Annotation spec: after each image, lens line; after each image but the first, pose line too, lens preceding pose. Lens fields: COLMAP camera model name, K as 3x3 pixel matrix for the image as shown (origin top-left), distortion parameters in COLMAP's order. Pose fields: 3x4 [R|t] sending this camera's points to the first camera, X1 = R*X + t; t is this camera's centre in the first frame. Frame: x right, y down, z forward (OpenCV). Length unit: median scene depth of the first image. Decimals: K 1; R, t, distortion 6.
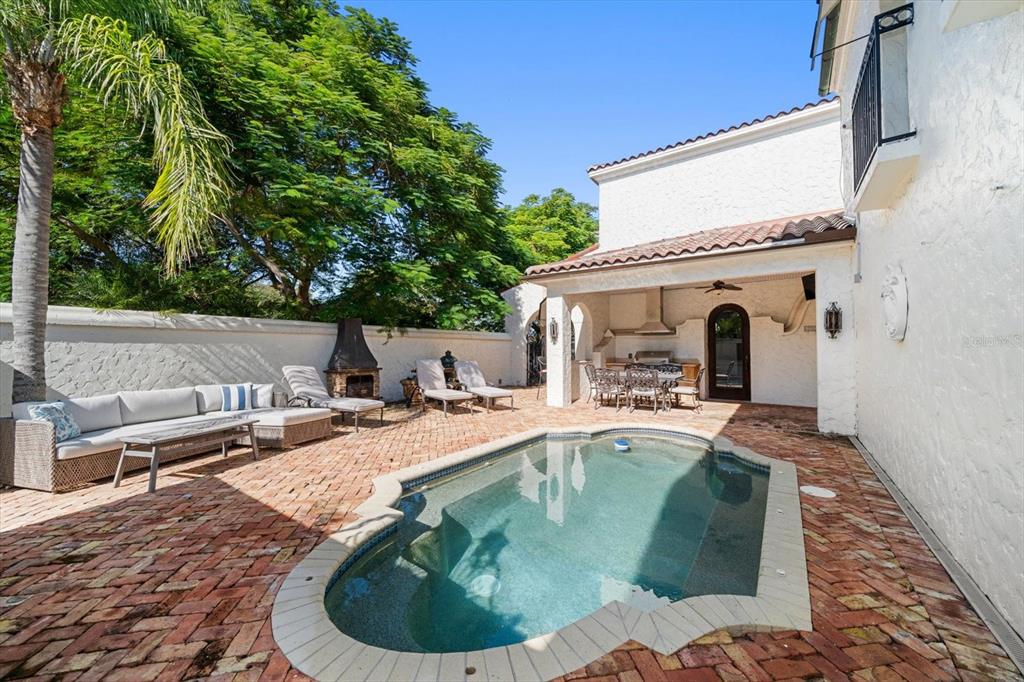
lens RADIAL K [[376.8, 0, 512.3], [0, 376.8, 343.5], [0, 0, 1]] dist [-0.000085, 0.000145]
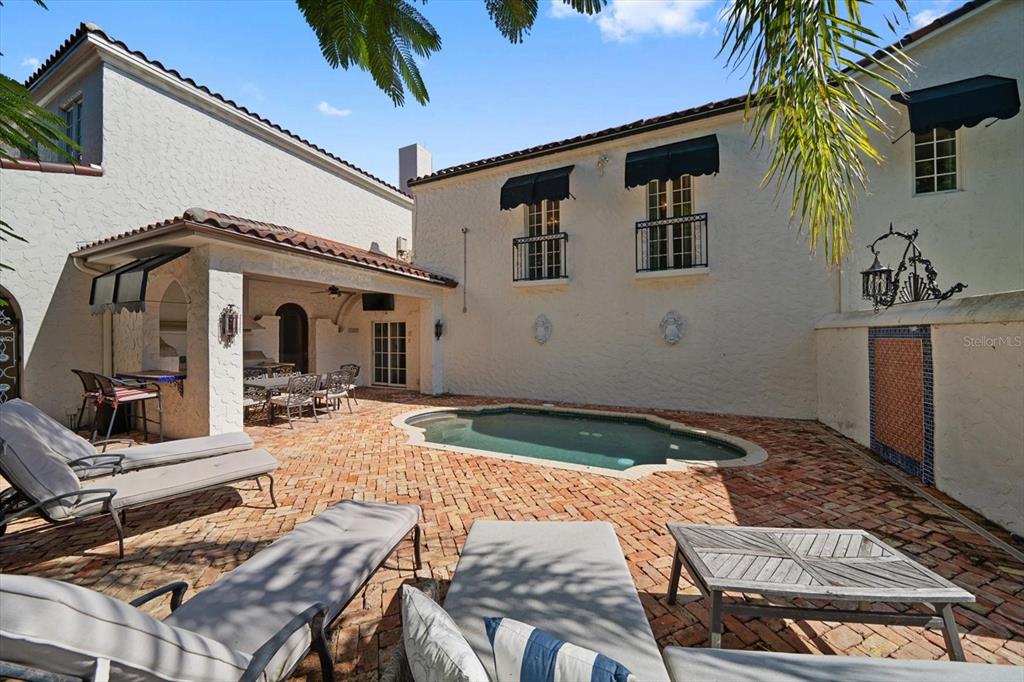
lens RADIAL K [[349.0, 0, 510.0], [0, 349.0, 338.5], [0, 0, 1]] dist [-0.002827, -0.000066]
pose [[-0.183282, 0.000727, 0.983060, -1.668903], [-0.012223, 0.999921, -0.003018, -0.047695], [-0.982984, -0.012569, -0.183258, 1.988033]]
